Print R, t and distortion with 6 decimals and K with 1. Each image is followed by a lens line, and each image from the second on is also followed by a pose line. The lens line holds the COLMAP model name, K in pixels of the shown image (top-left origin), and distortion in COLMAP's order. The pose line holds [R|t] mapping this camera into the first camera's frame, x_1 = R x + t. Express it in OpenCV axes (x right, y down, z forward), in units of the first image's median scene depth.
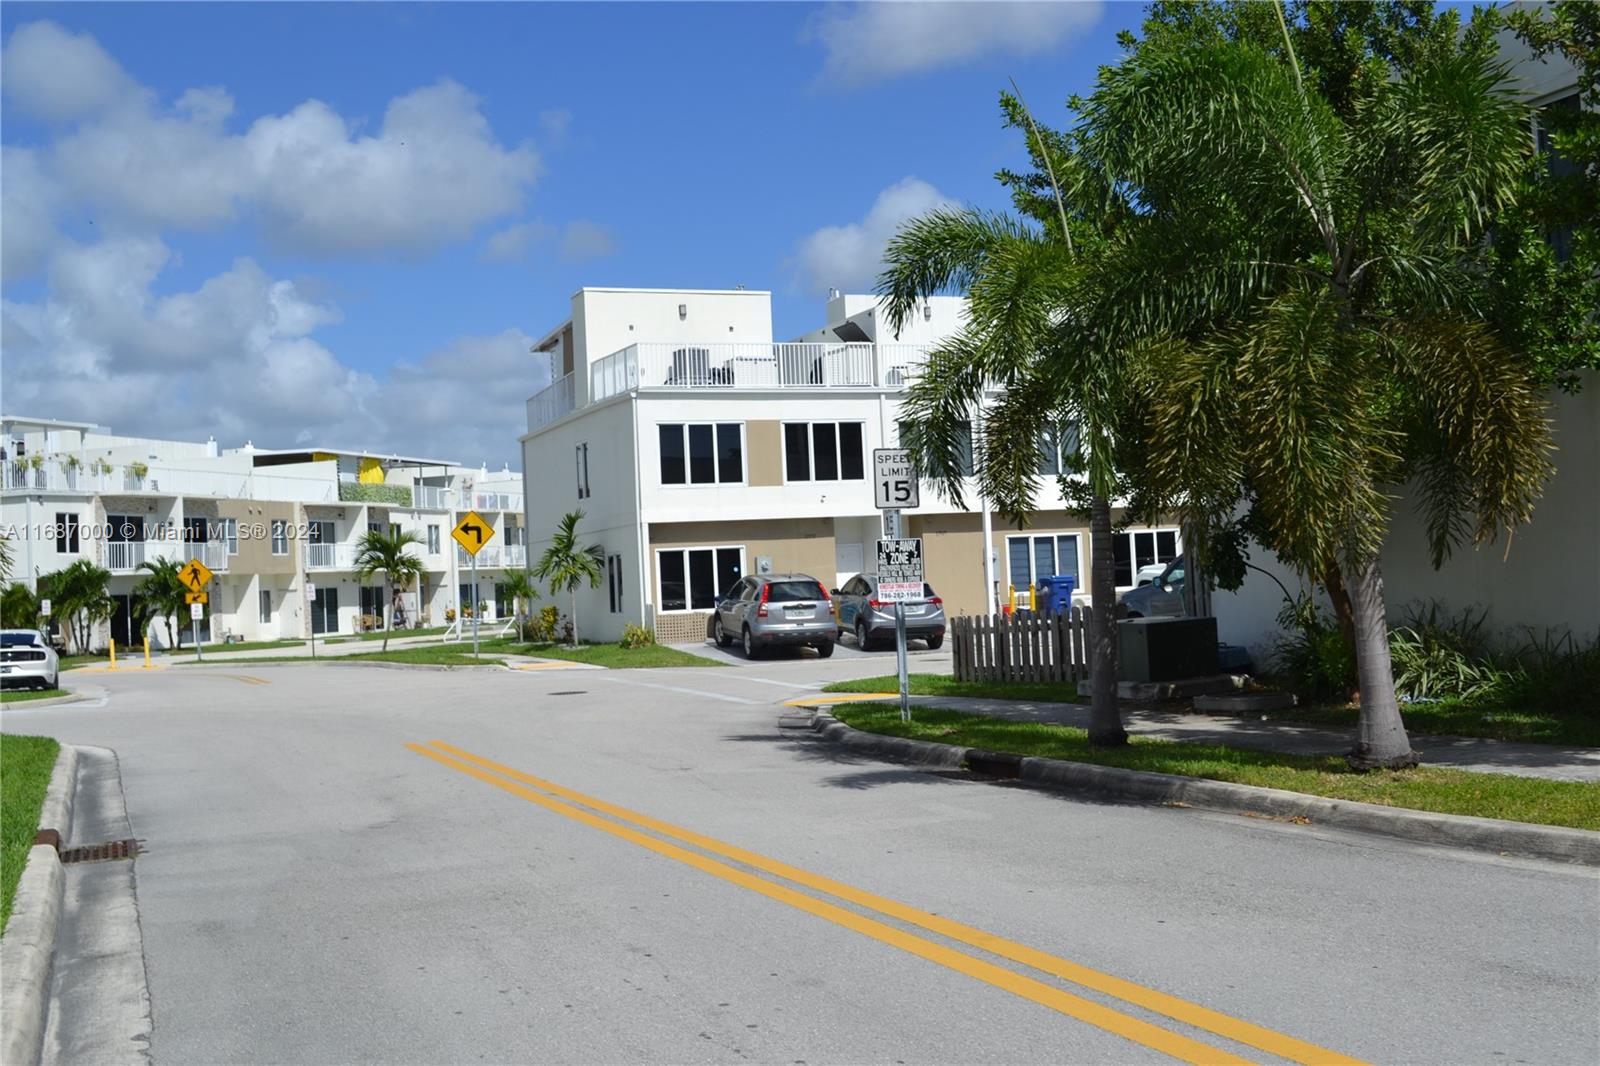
lens RADIAL K [[1667.9, 0, 800.0], [0, 1667.9, 533.0], [0, 0, 1]] dist [-0.000920, -0.000337]
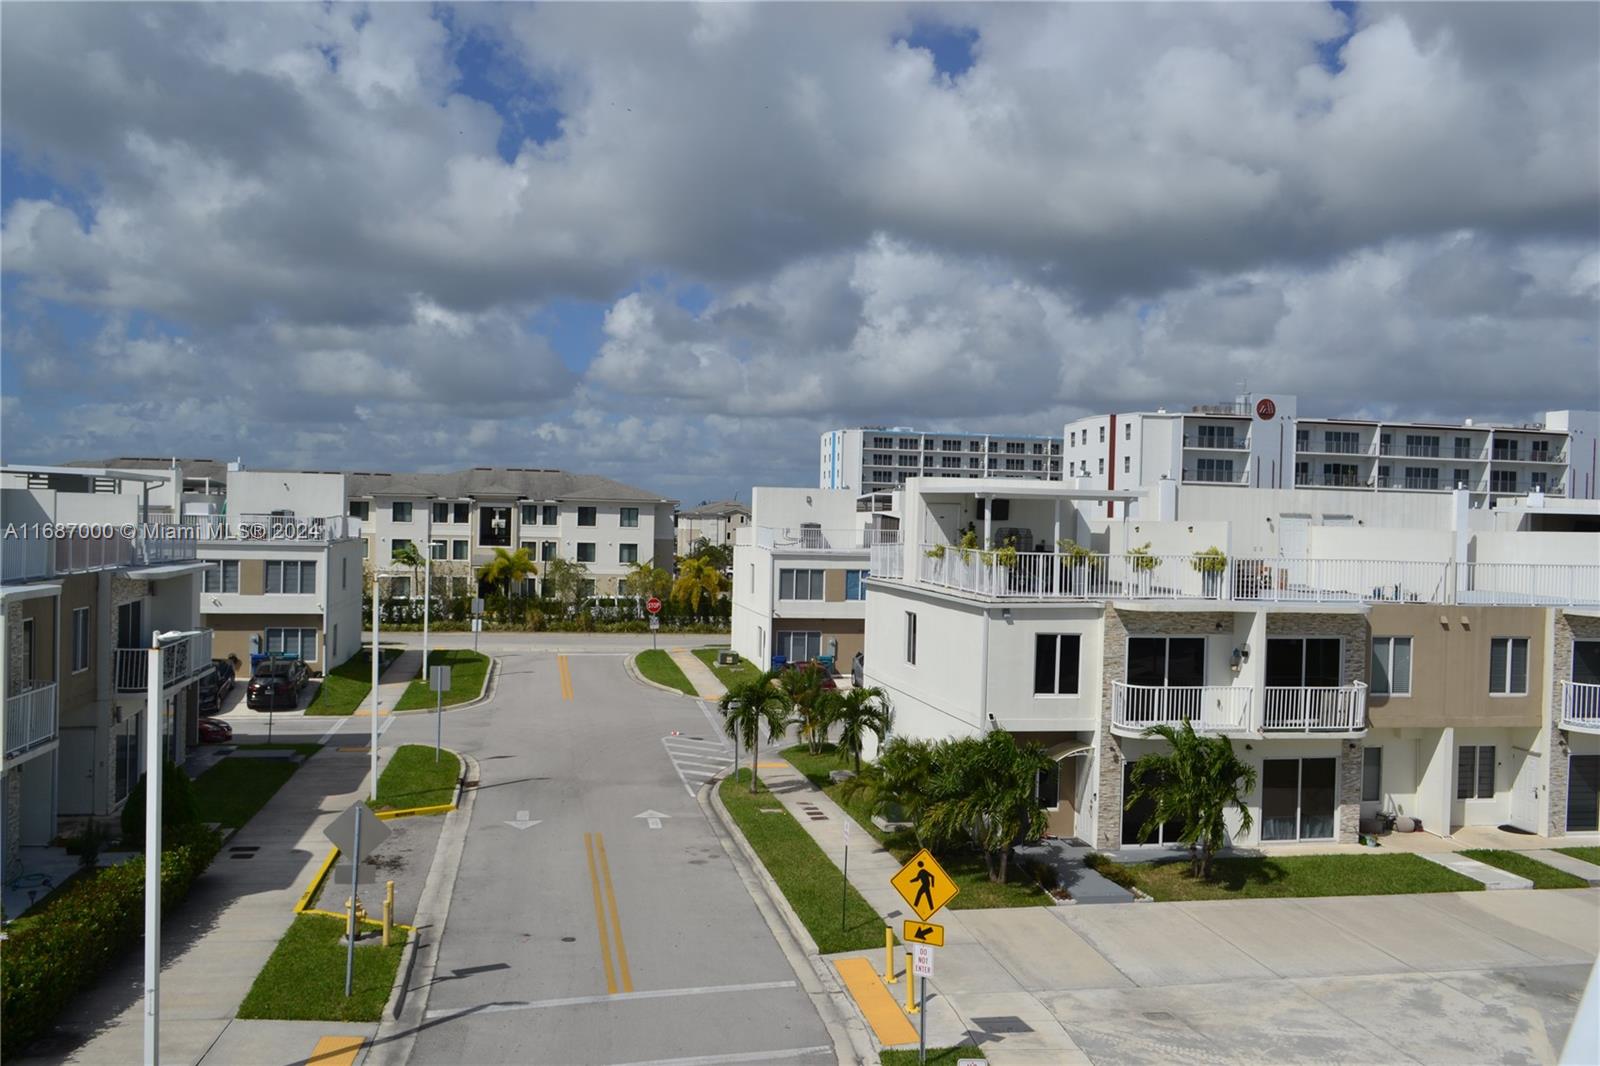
lens RADIAL K [[1264.5, 0, 794.9], [0, 1264.5, 550.8], [0, 0, 1]] dist [-0.008583, -0.001306]
pose [[0.501063, 0.075776, -0.862087, -0.052314], [-0.025913, 0.997026, 0.072576, -0.064447], [0.865023, -0.014026, 0.501537, 0.542935]]
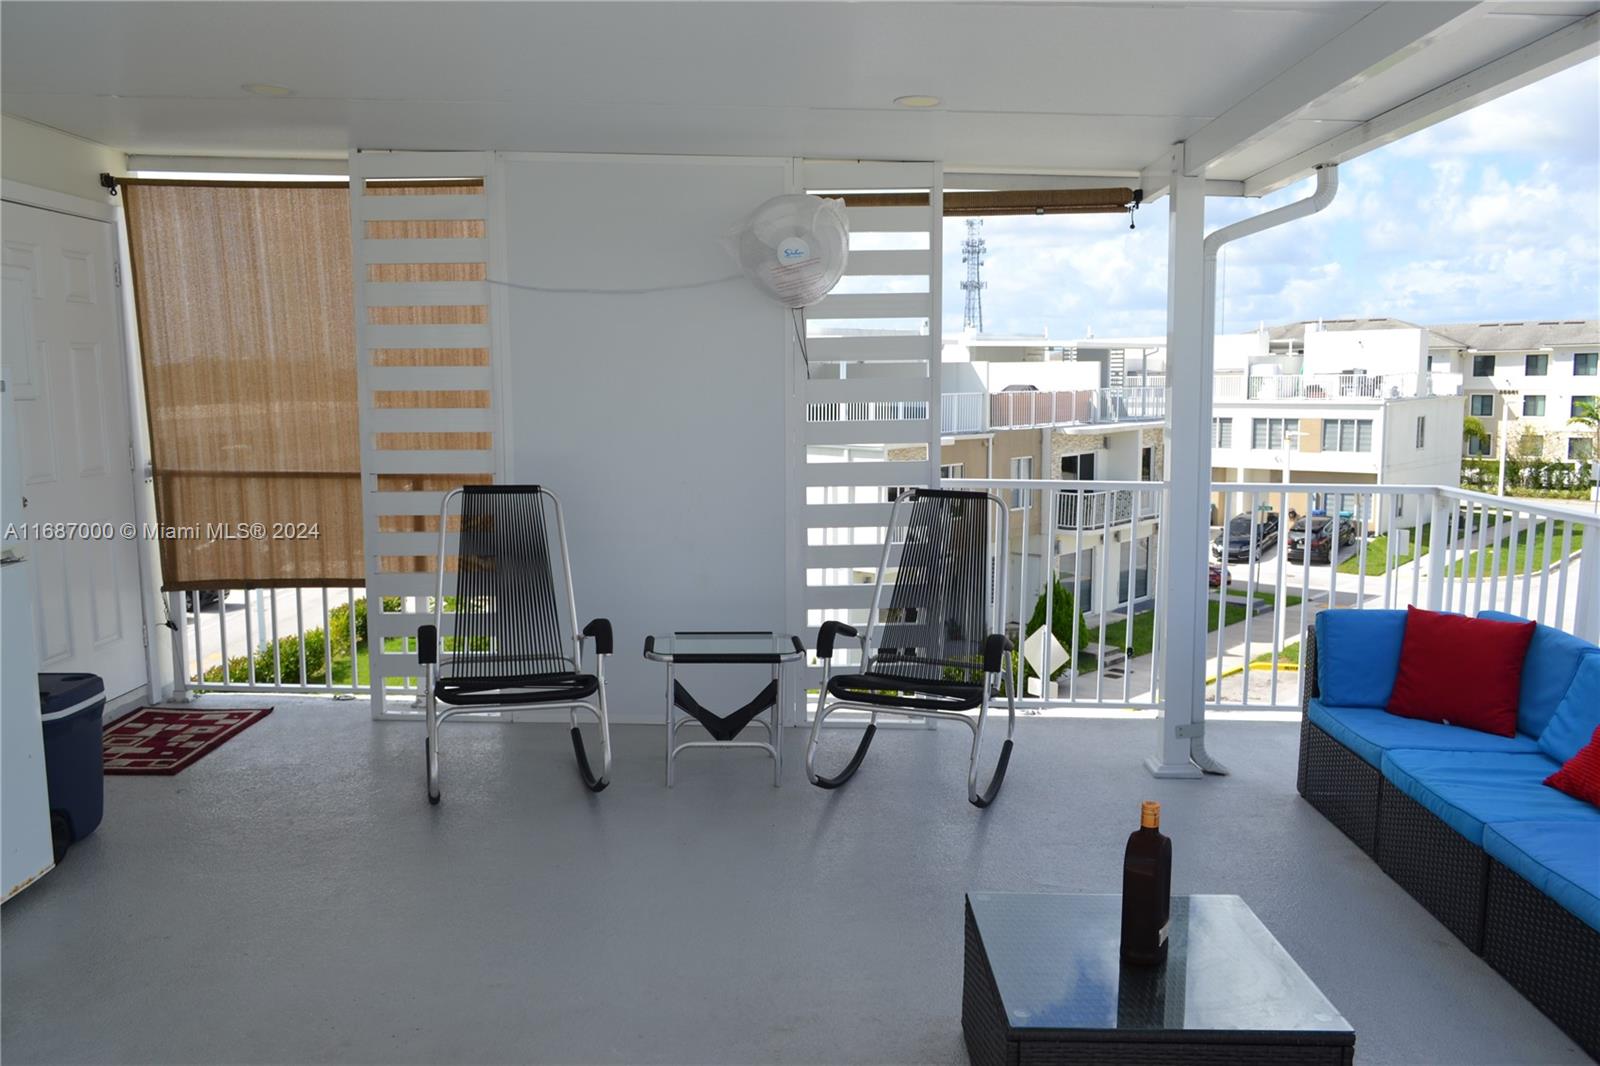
lens RADIAL K [[1272.5, 0, 796.4], [0, 1272.5, 541.5], [0, 0, 1]] dist [-0.004053, 0.001537]
pose [[-0.415028, 0.167676, -0.894224, -0.024503], [0.051868, 0.985633, 0.160743, -0.063374], [0.908329, 0.020331, -0.417762, 0.672426]]
